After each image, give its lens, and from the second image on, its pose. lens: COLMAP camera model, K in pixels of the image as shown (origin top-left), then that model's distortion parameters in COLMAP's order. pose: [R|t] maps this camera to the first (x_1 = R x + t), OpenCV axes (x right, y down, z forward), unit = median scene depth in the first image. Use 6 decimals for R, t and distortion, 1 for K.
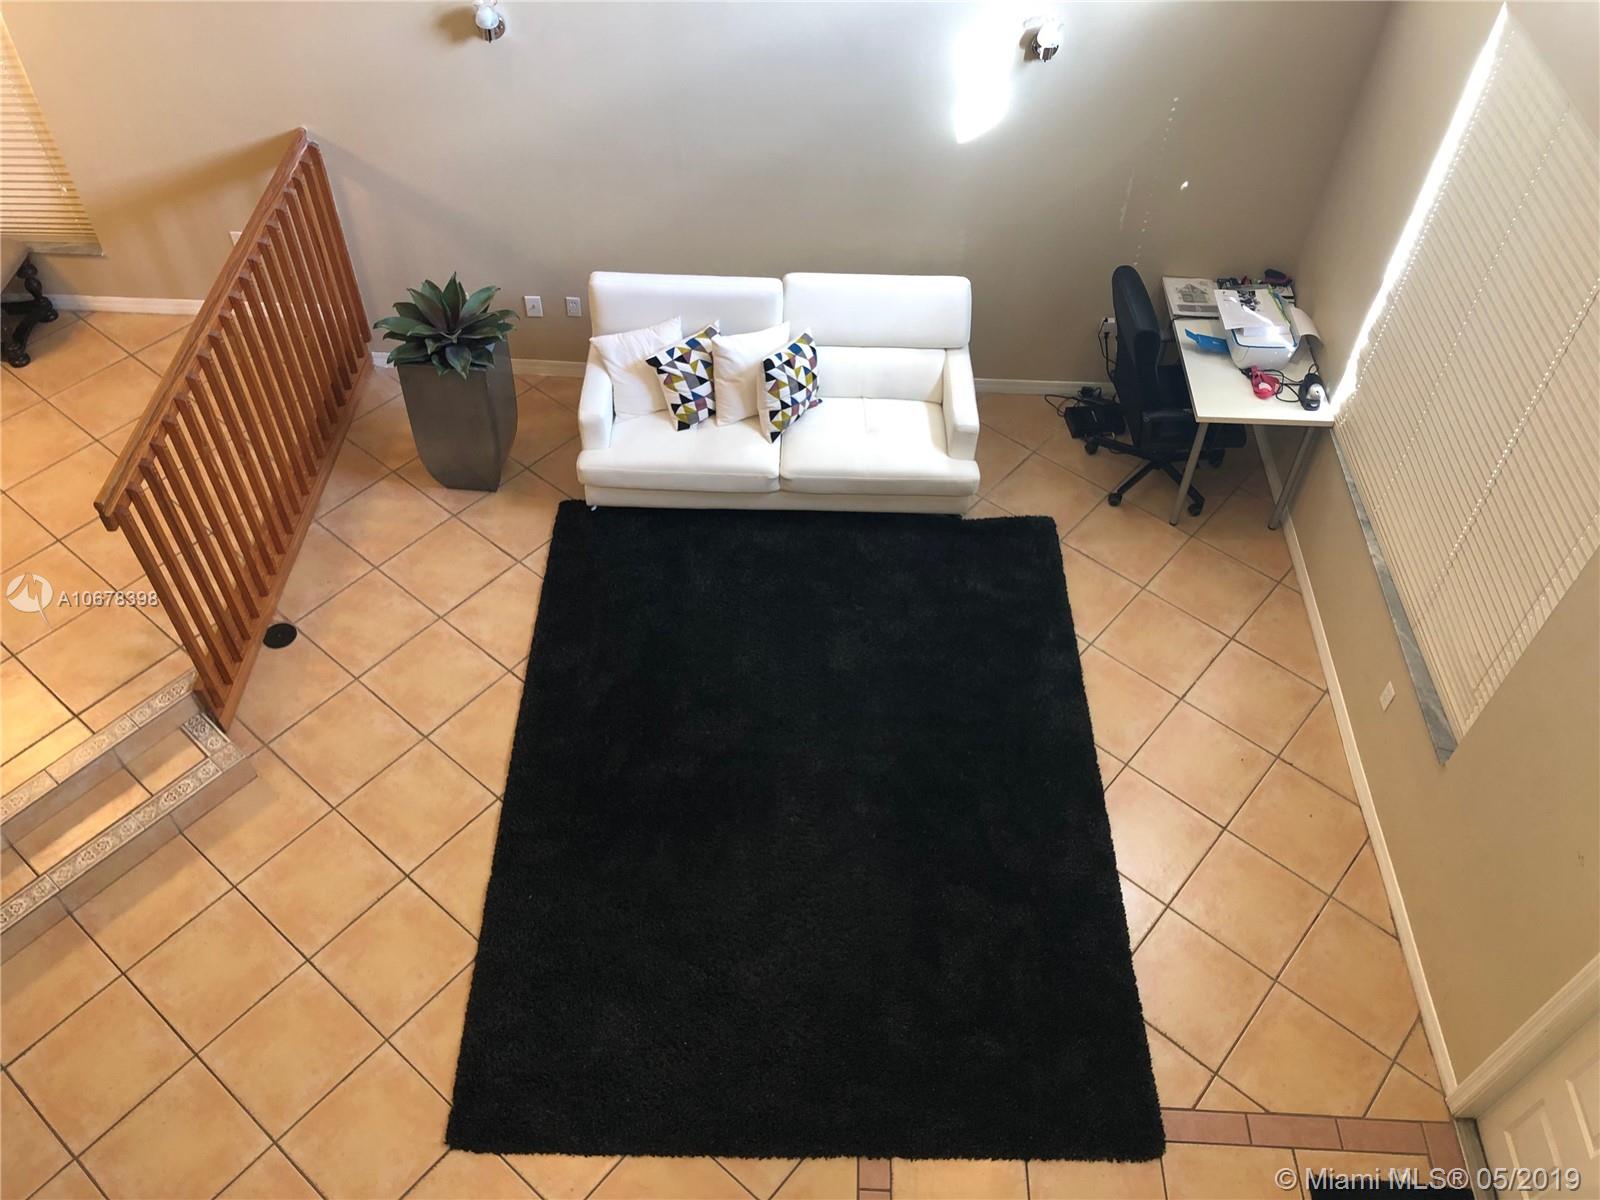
lens RADIAL K [[1315.5, 0, 801.2], [0, 1315.5, 595.4], [0, 0, 1]] dist [0.055644, -0.051212]
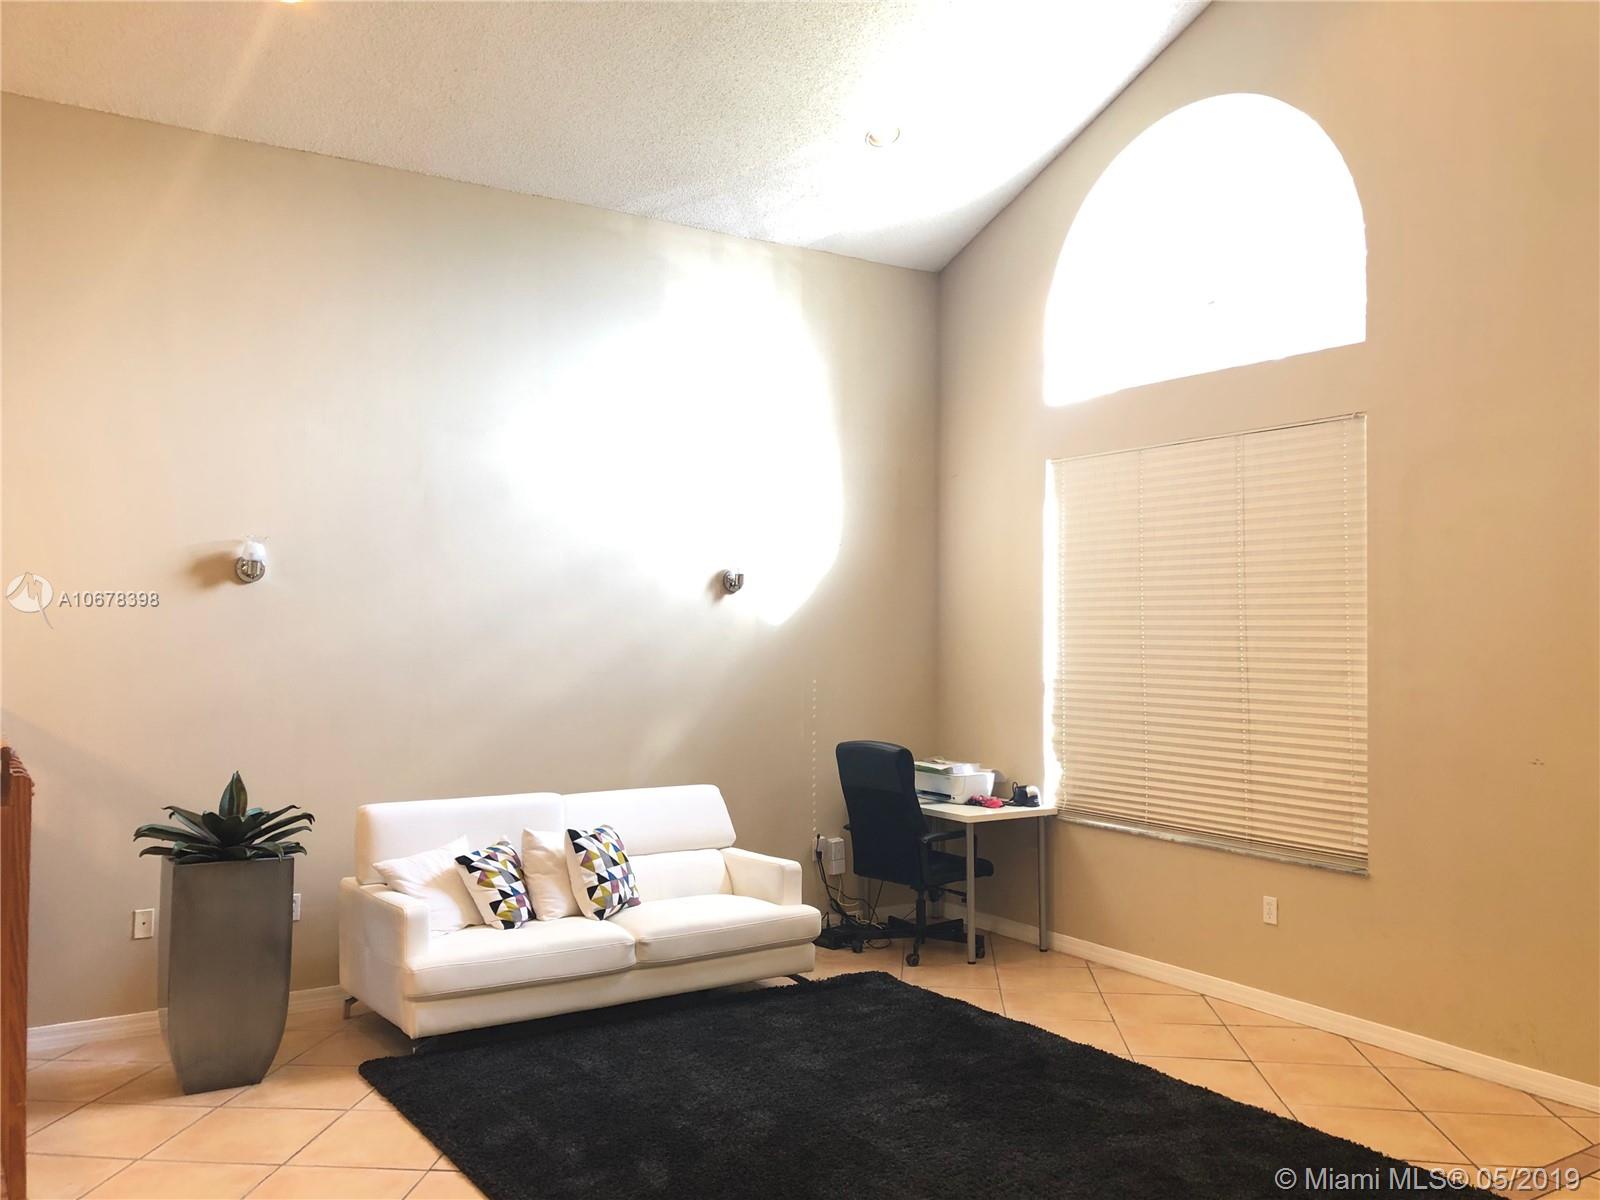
lens RADIAL K [[1315.5, 0, 813.9], [0, 1315.5, 592.3], [0, 0, 1]] dist [0.055644, -0.051212]
pose [[0.816268, -0.003516, 0.577663, -0.429253], [0.443287, 0.645010, -0.622462, 0.361171], [-0.370410, 0.764166, 0.528060, 0.306139]]
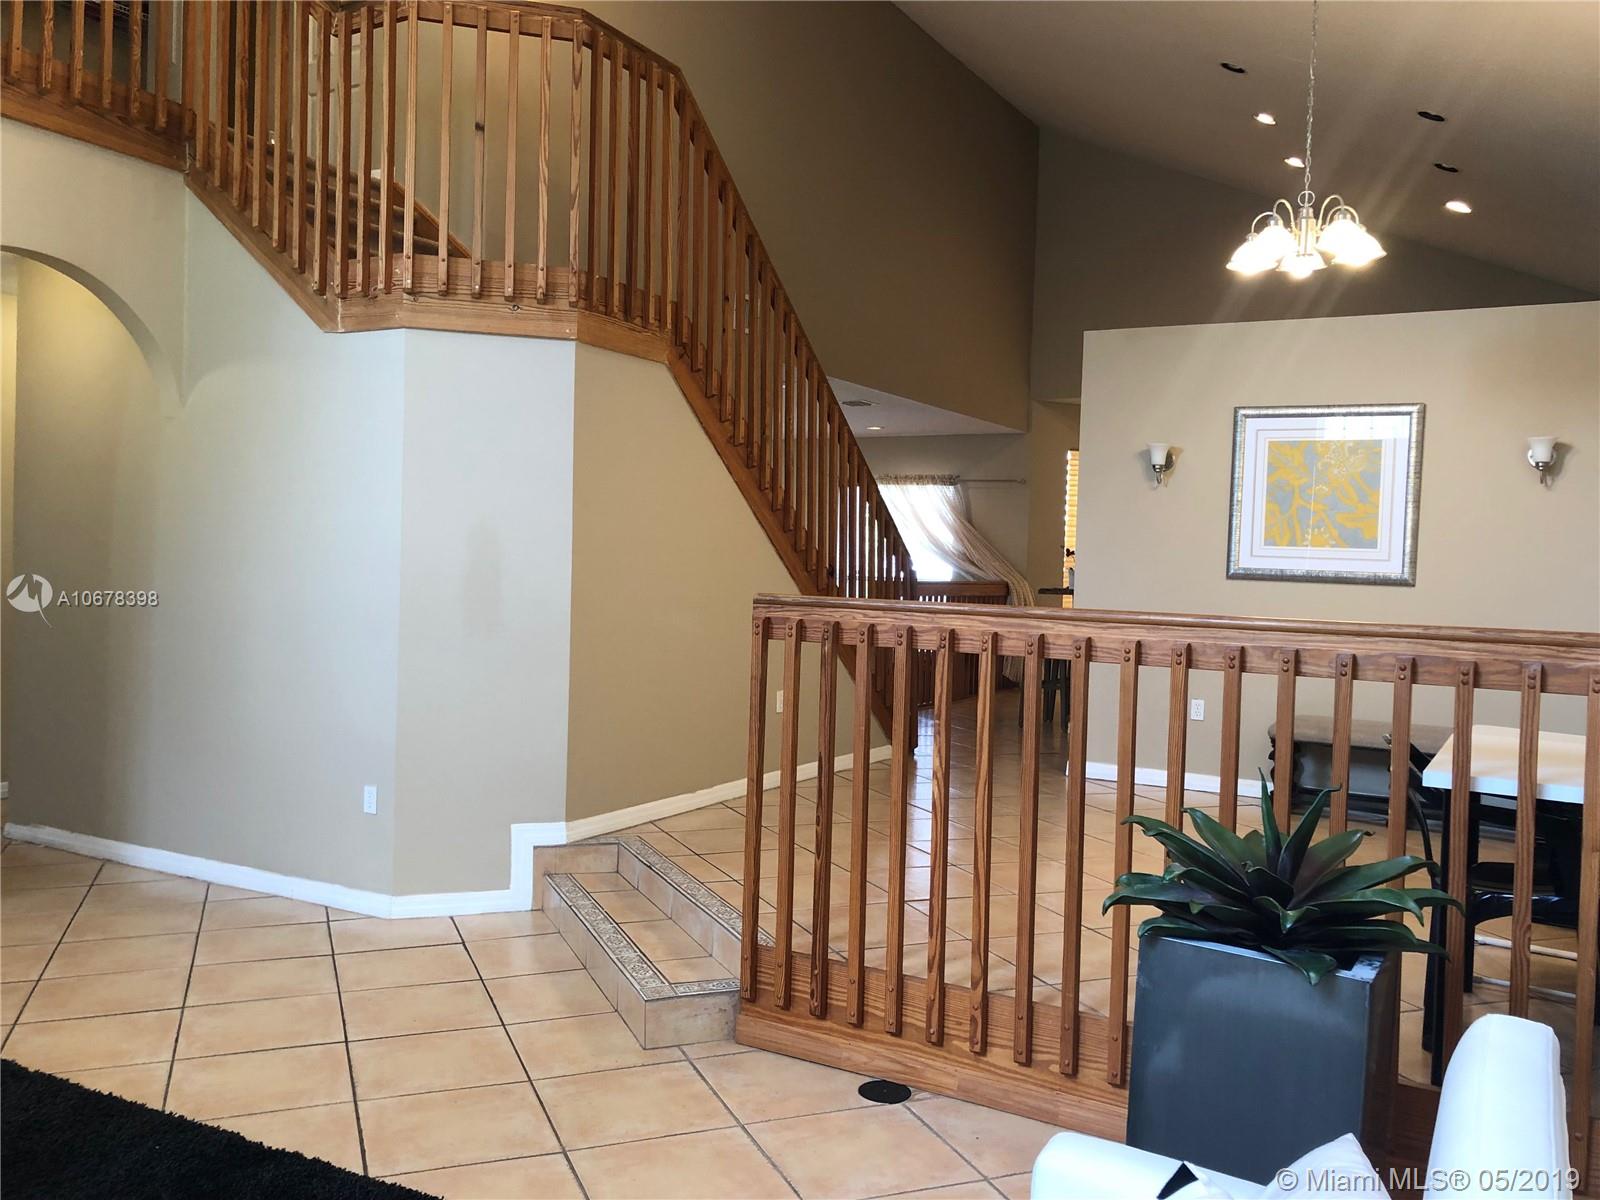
lens RADIAL K [[1315.5, 0, 804.5], [0, 1315.5, 600.1], [0, 0, 1]] dist [0.055644, -0.051212]
pose [[-0.470408, -0.013396, -0.882347, 0.169602], [-0.694461, 0.622540, 0.360787, -0.298392], [0.544464, 0.782473, -0.302151, 0.941389]]
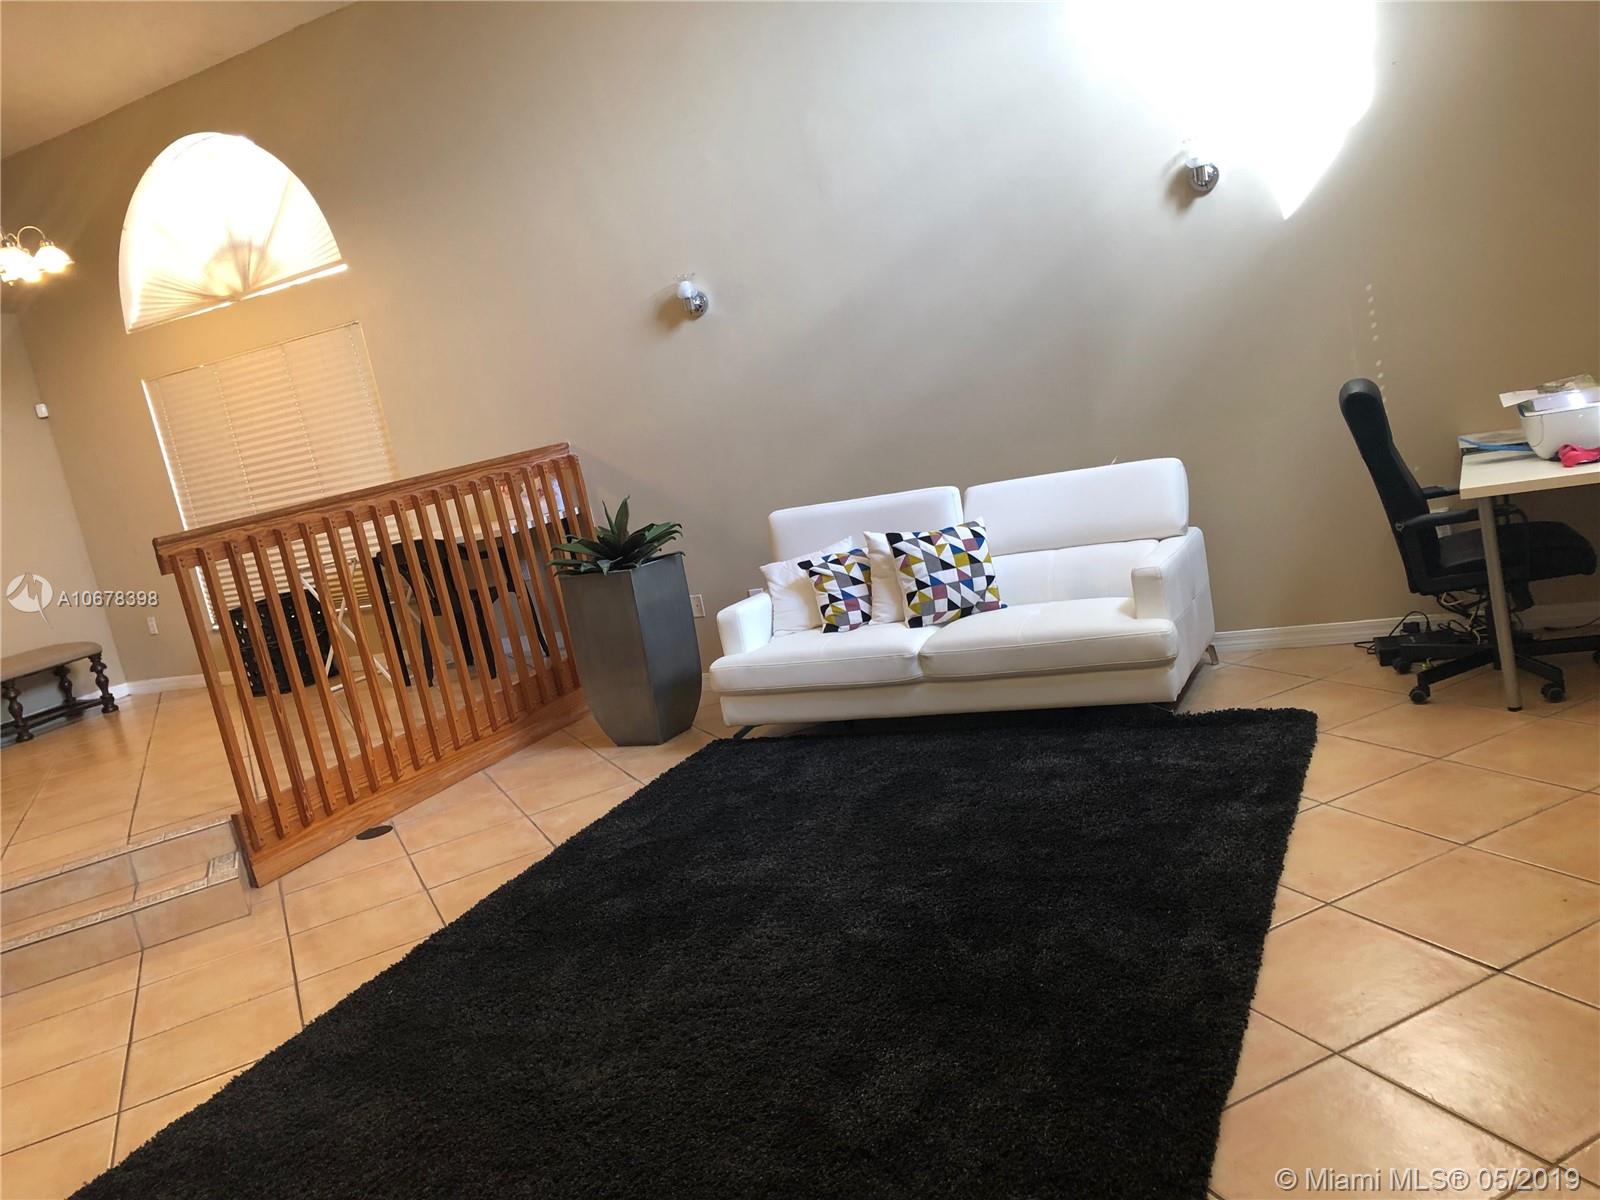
lens RADIAL K [[1315.5, 0, 799.9], [0, 1315.5, 578.3], [0, 0, 1]] dist [0.055644, -0.051212]
pose [[0.879724, -0.134803, -0.455976, 0.295518], [-0.170215, 0.806134, -0.566722, 0.343283], [0.443974, 0.576173, 0.686230, 0.379111]]
